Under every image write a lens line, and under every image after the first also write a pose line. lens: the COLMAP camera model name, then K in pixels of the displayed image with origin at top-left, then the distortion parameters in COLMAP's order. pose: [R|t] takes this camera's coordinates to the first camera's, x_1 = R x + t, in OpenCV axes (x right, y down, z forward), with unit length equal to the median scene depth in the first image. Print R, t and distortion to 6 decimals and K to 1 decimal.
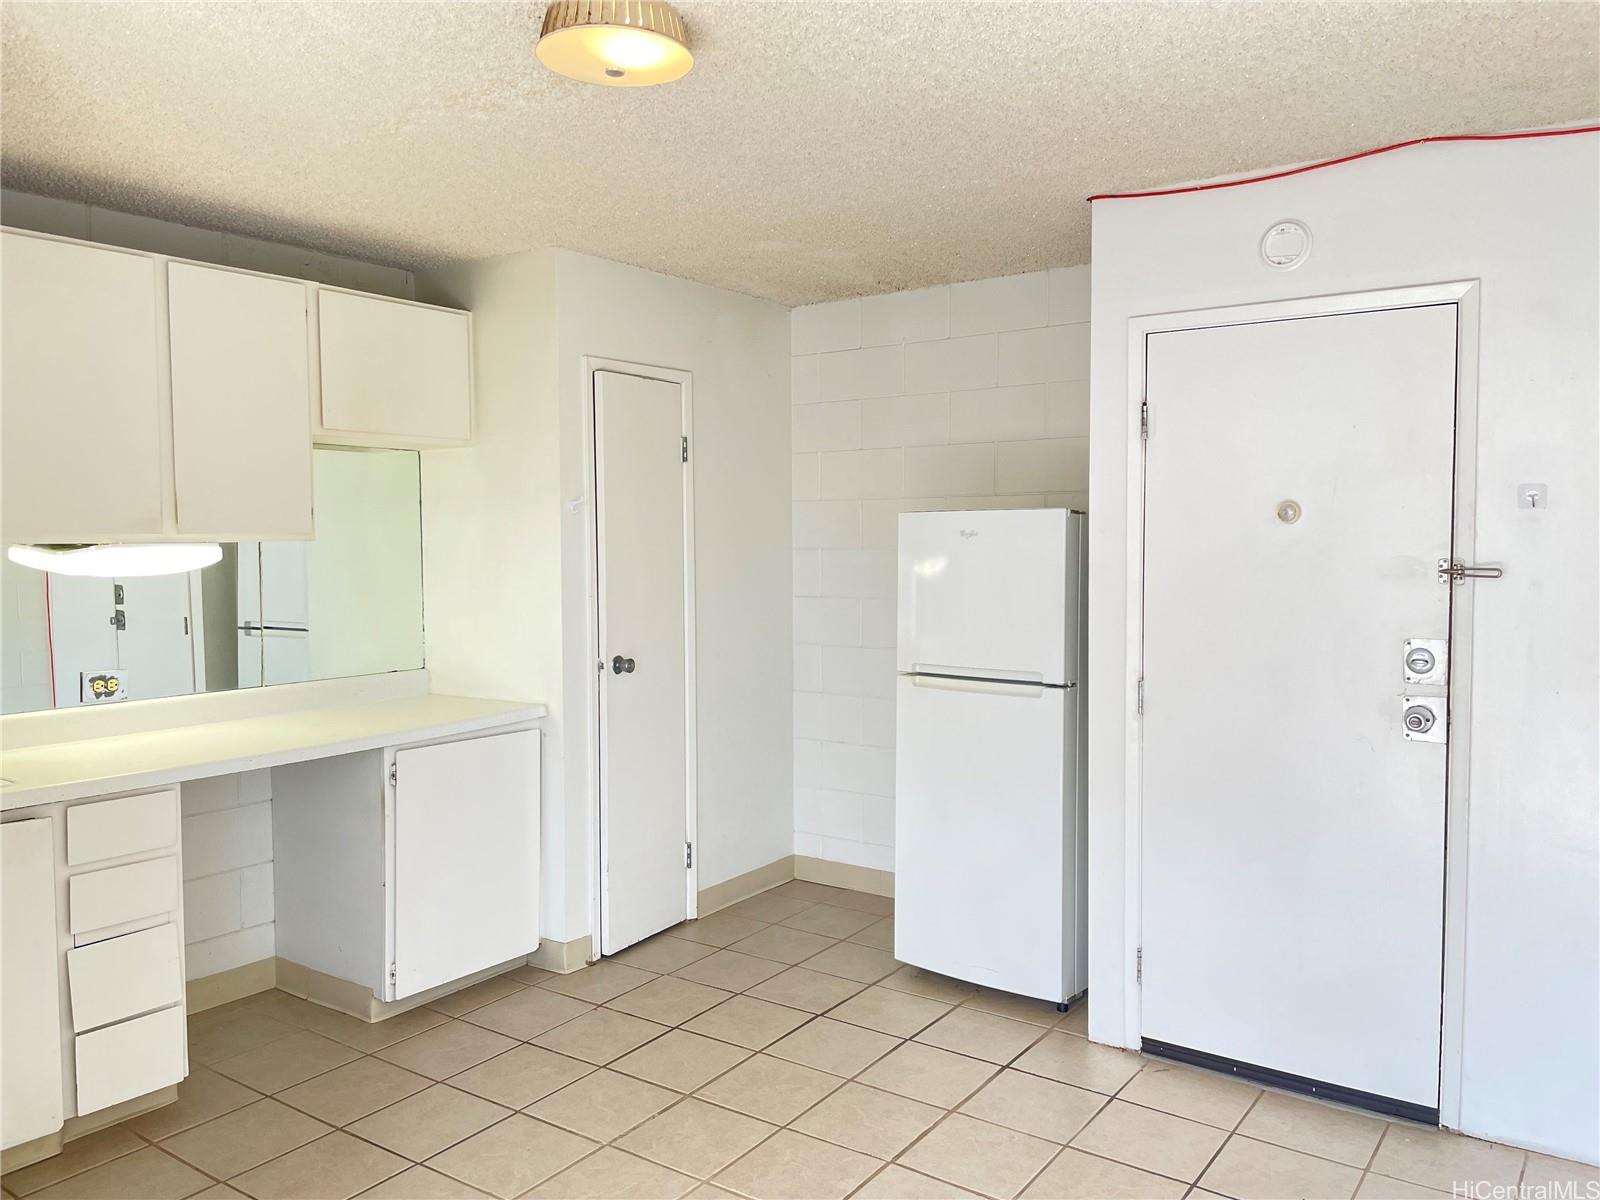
lens RADIAL K [[1214.1, 0, 805.7], [0, 1214.1, 588.5], [0, 0, 1]] dist [0.087520, -0.120026]
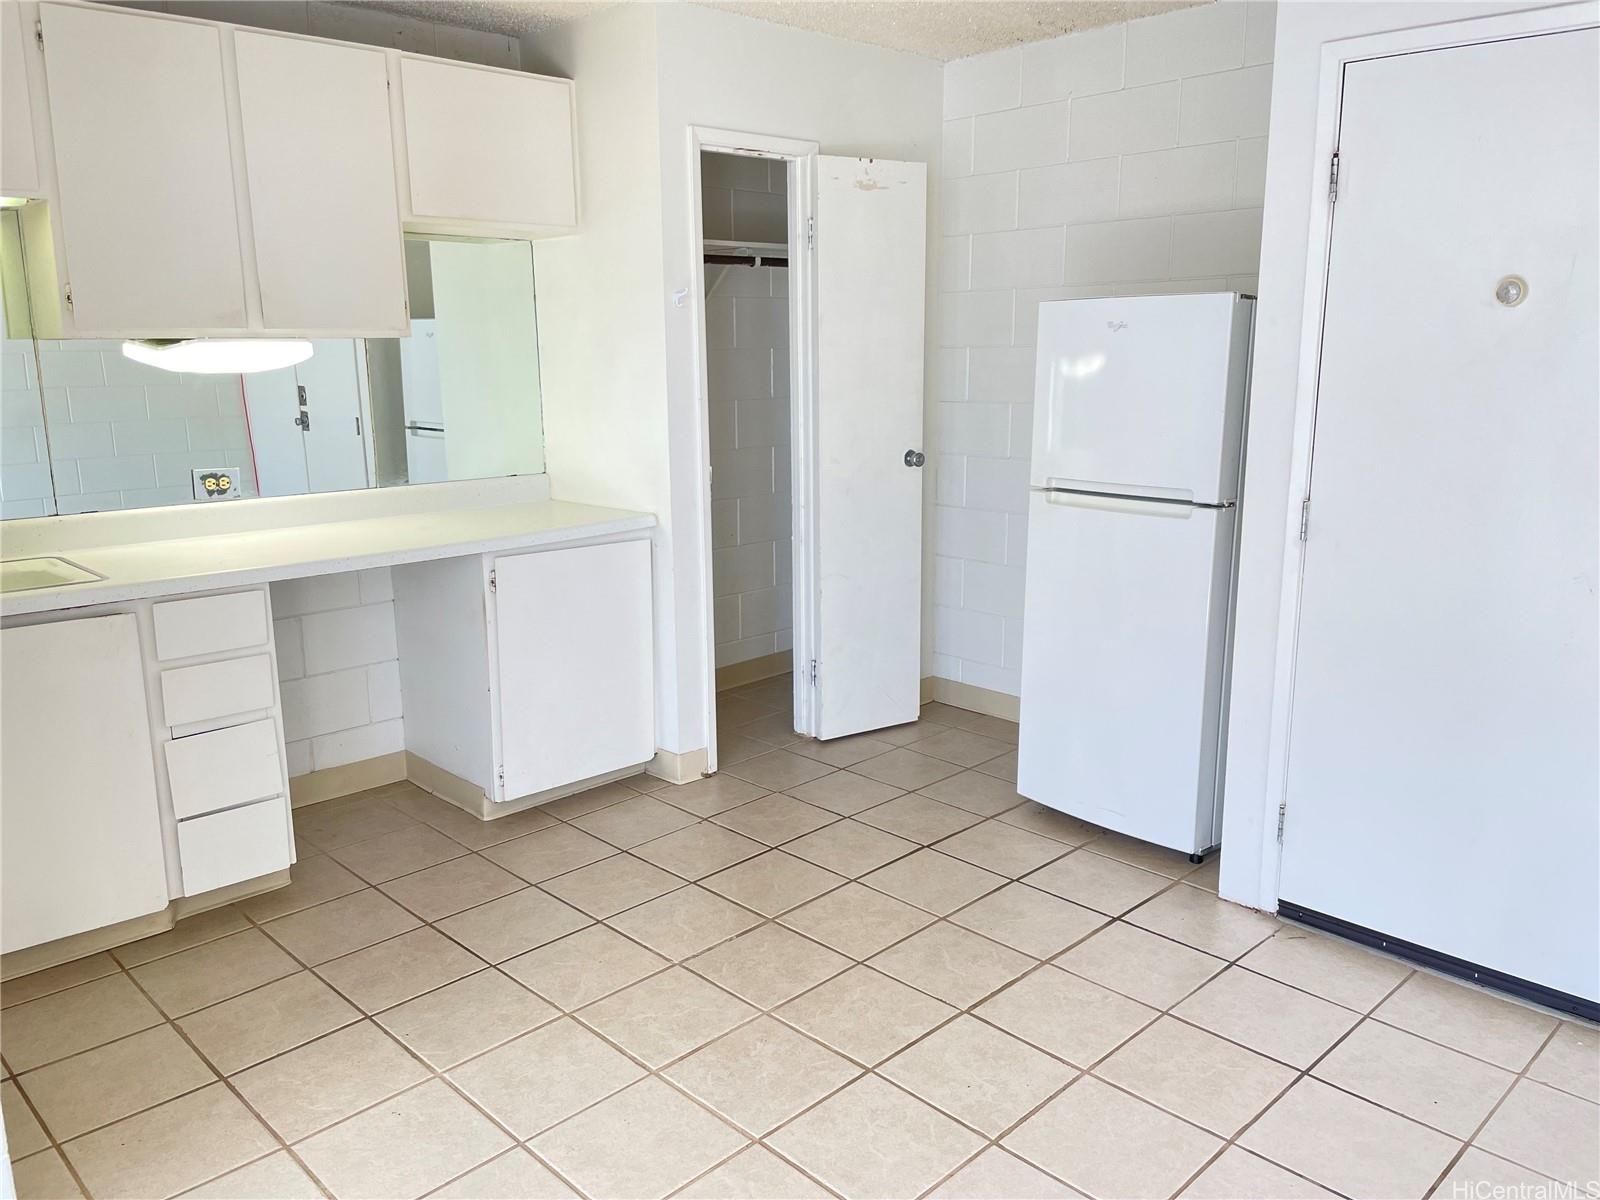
lens RADIAL K [[1214.1, 0, 797.1], [0, 1214.1, 593.4], [0, 0, 1]] dist [0.087520, -0.120026]
pose [[0.982160, 0.034510, -0.184854, 0.089287], [-0.004343, 0.986917, 0.161172, 0.003375], [0.187997, -0.157494, 0.969460, 0.106338]]
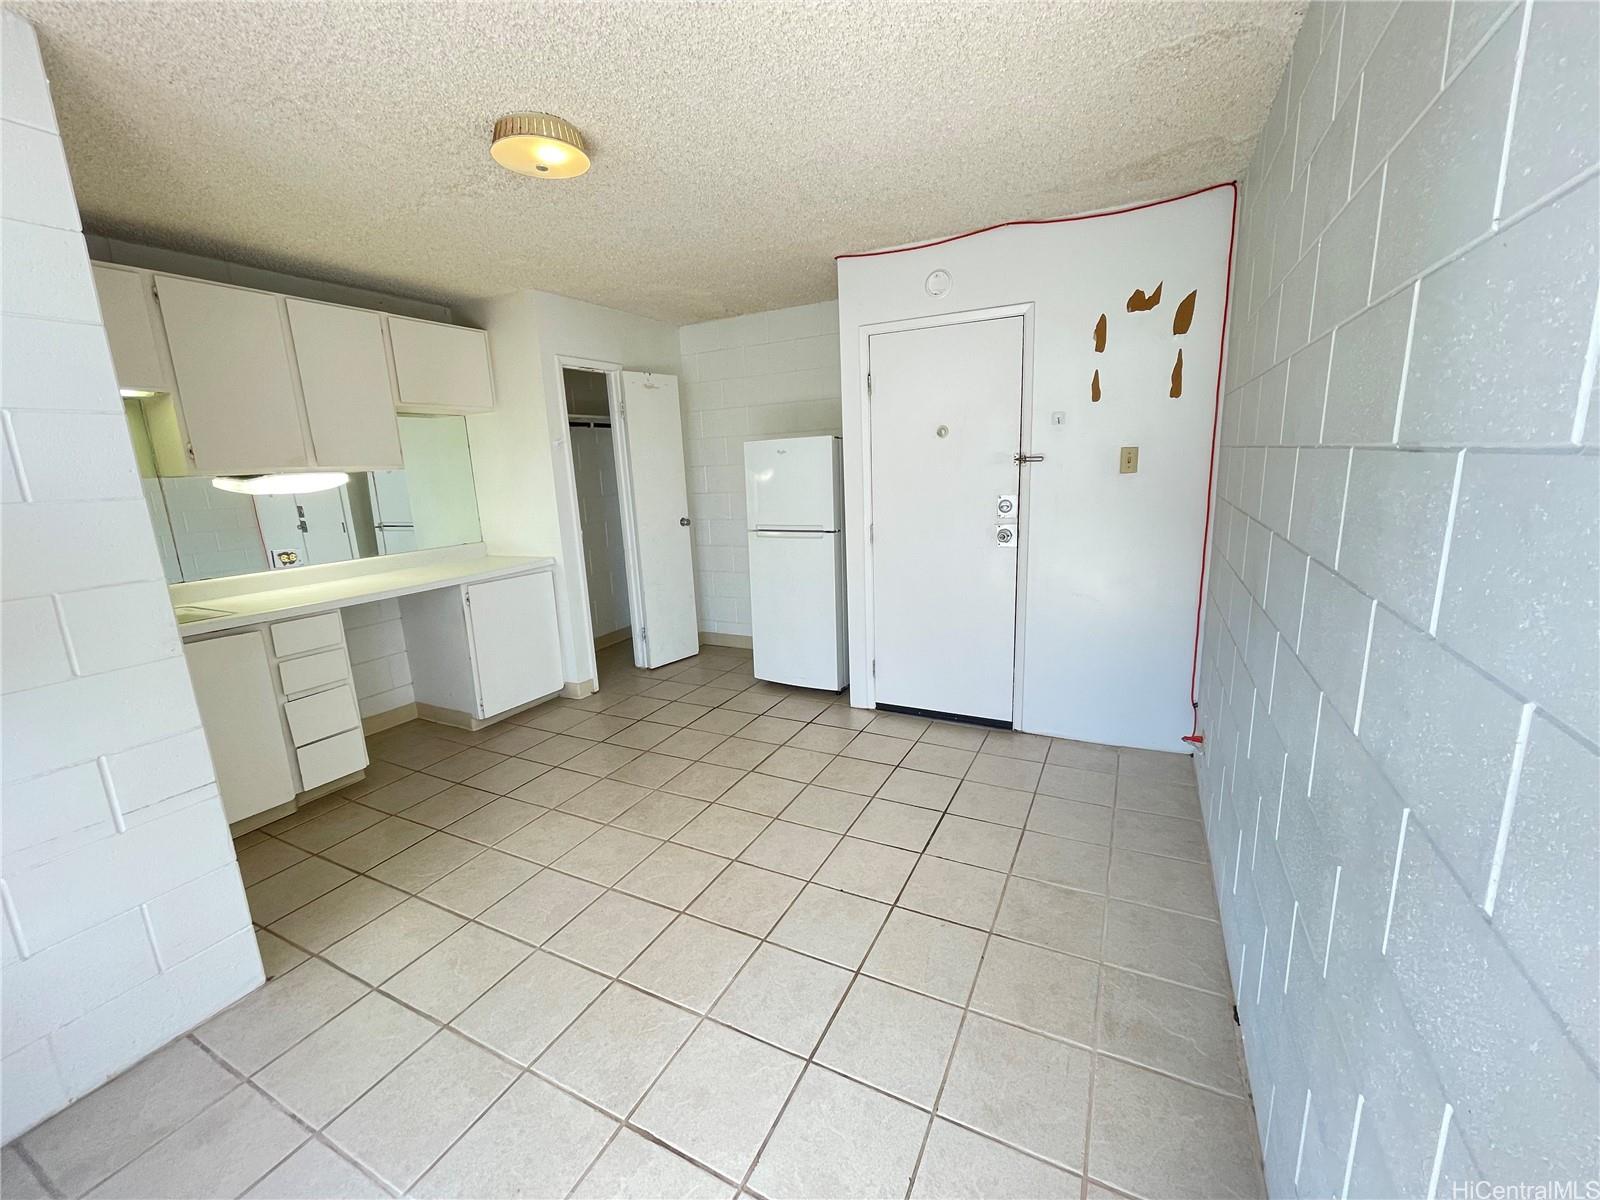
lens RADIAL K [[650.4, 0, 805.3], [0, 650.4, 596.9], [0, 0, 1]] dist [-0.009842, 0.001624]
pose [[0.989462, -0.063180, 0.130282, 0.031459], [0.042519, 0.986894, 0.155666, 0.023298], [-0.138410, -0.148486, 0.979181, 0.000093]]
